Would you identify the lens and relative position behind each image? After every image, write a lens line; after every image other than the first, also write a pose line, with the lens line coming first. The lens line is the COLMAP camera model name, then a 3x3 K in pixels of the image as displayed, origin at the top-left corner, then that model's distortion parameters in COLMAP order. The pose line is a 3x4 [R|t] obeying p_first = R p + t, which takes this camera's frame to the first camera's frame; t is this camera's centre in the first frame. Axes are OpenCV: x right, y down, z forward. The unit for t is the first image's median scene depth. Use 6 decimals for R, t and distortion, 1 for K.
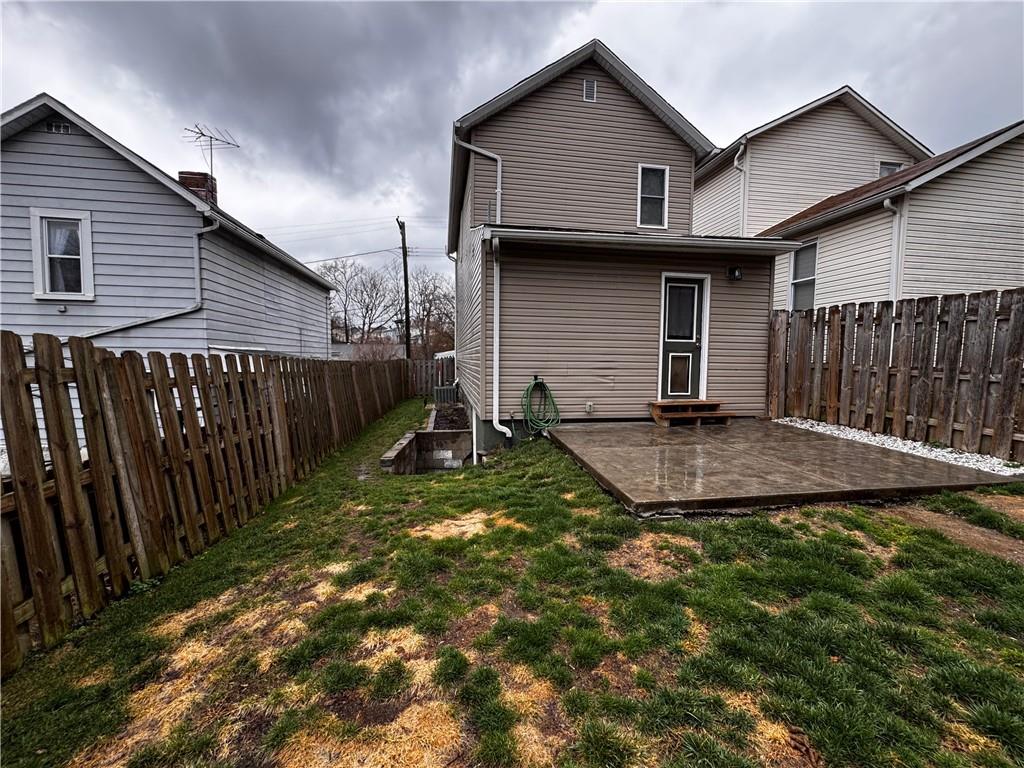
lens RADIAL K [[409.4, 0, 513.3], [0, 409.4, 384.2], [0, 0, 1]] dist [-0.000830, -0.000615]
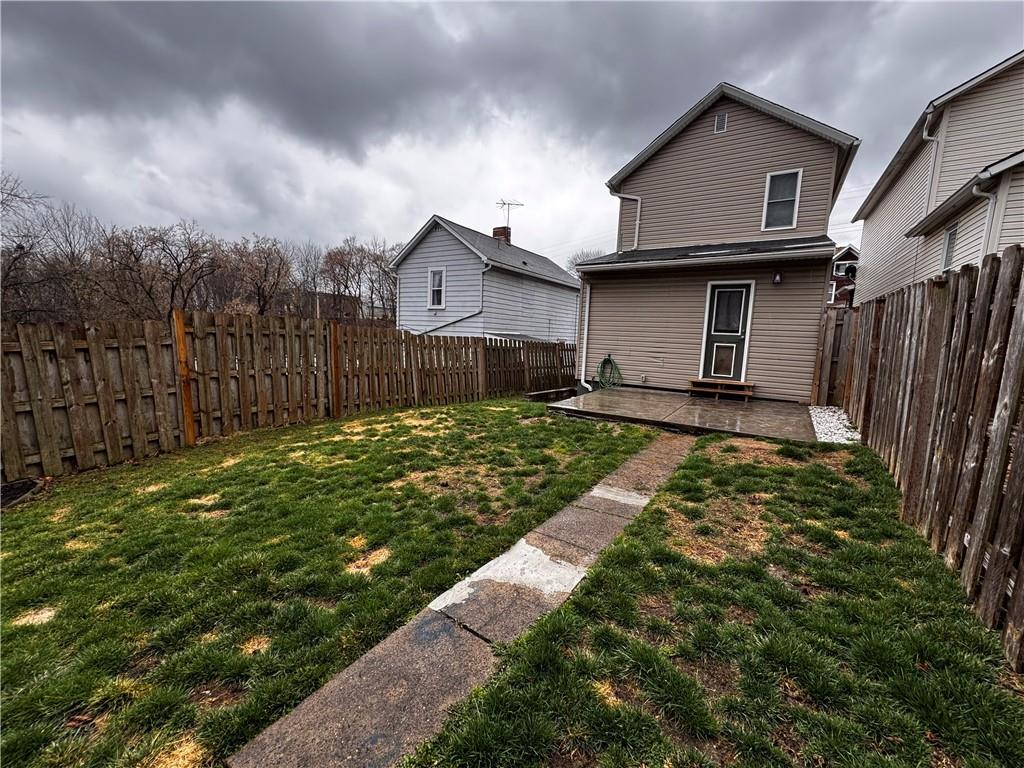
lens RADIAL K [[409.4, 0, 511.1], [0, 409.4, 387.5], [0, 0, 1]] dist [-0.000830, -0.000615]
pose [[0.740349, 0.106425, -0.663745, 0.766528], [-0.075287, 0.994303, 0.075451, 0.013947], [0.667994, -0.005889, 0.744144, -0.390752]]
